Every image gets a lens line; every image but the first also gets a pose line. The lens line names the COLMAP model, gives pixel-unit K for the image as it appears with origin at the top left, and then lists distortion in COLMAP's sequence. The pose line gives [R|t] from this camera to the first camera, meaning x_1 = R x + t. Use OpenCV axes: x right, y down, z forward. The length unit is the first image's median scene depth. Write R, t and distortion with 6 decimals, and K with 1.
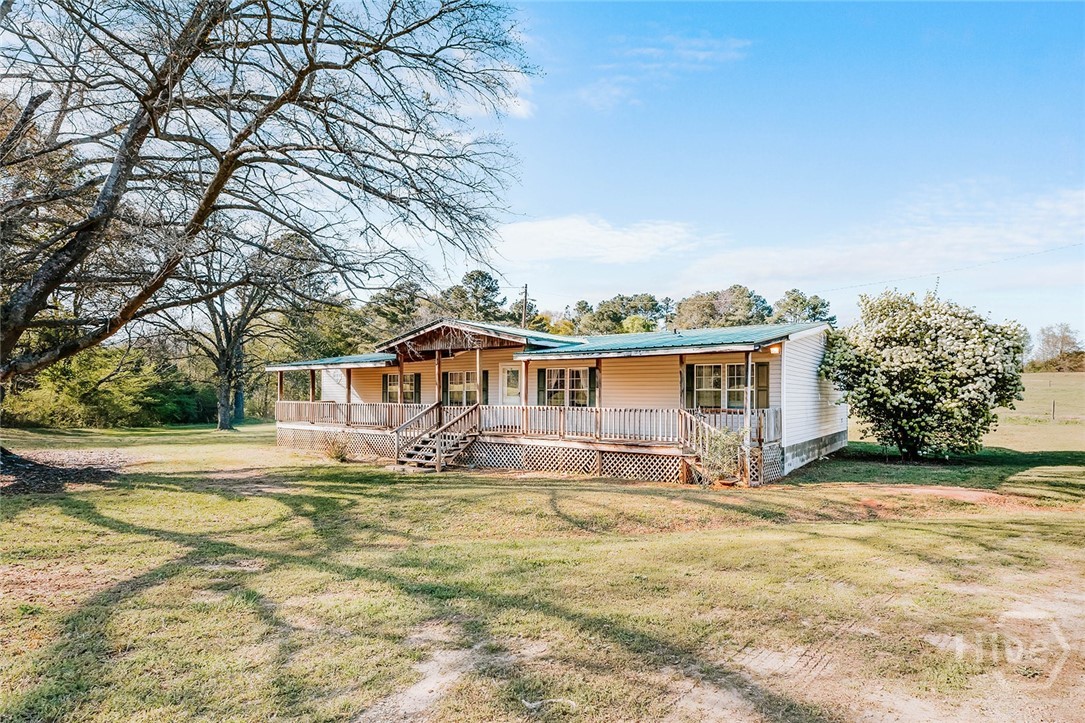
lens RADIAL K [[494.6, 0, 539.4], [0, 494.6, 367.3], [0, 0, 1]] dist [0.000618, 0.000049]
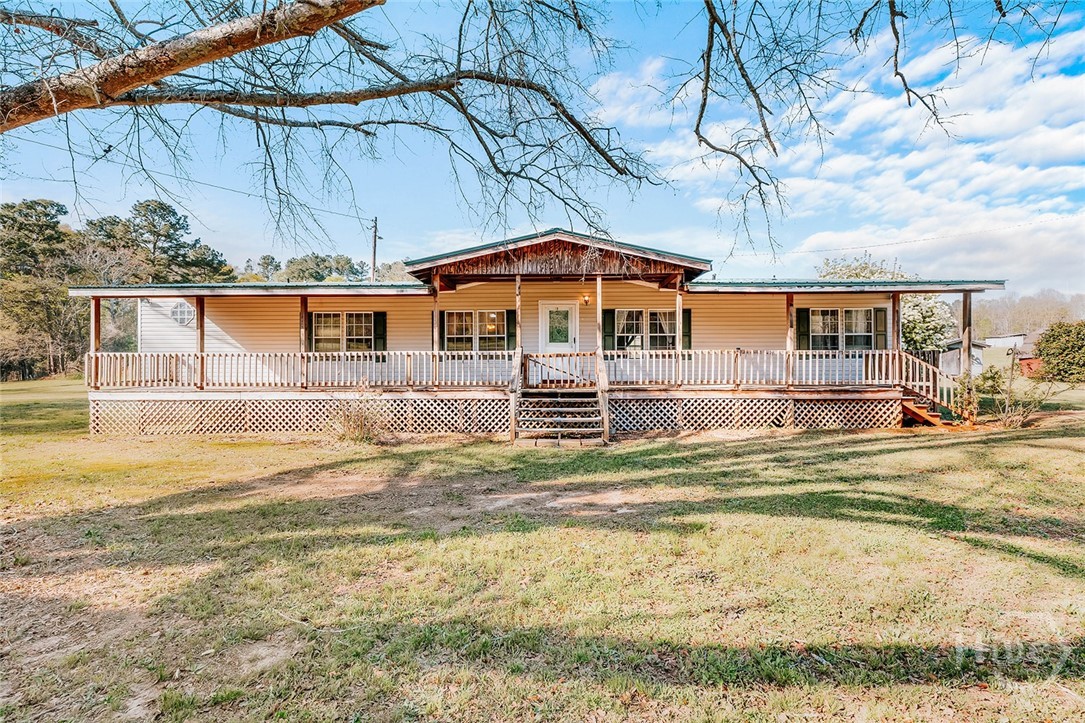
lens RADIAL K [[494.6, 0, 539.2], [0, 494.6, 338.7], [0, 0, 1]] dist [0.000618, 0.000049]
pose [[0.858523, 0.015342, 0.512545, -0.610814], [-0.024805, 0.999625, 0.011626, 0.053647], [-0.512174, -0.022695, 0.858582, 0.416826]]
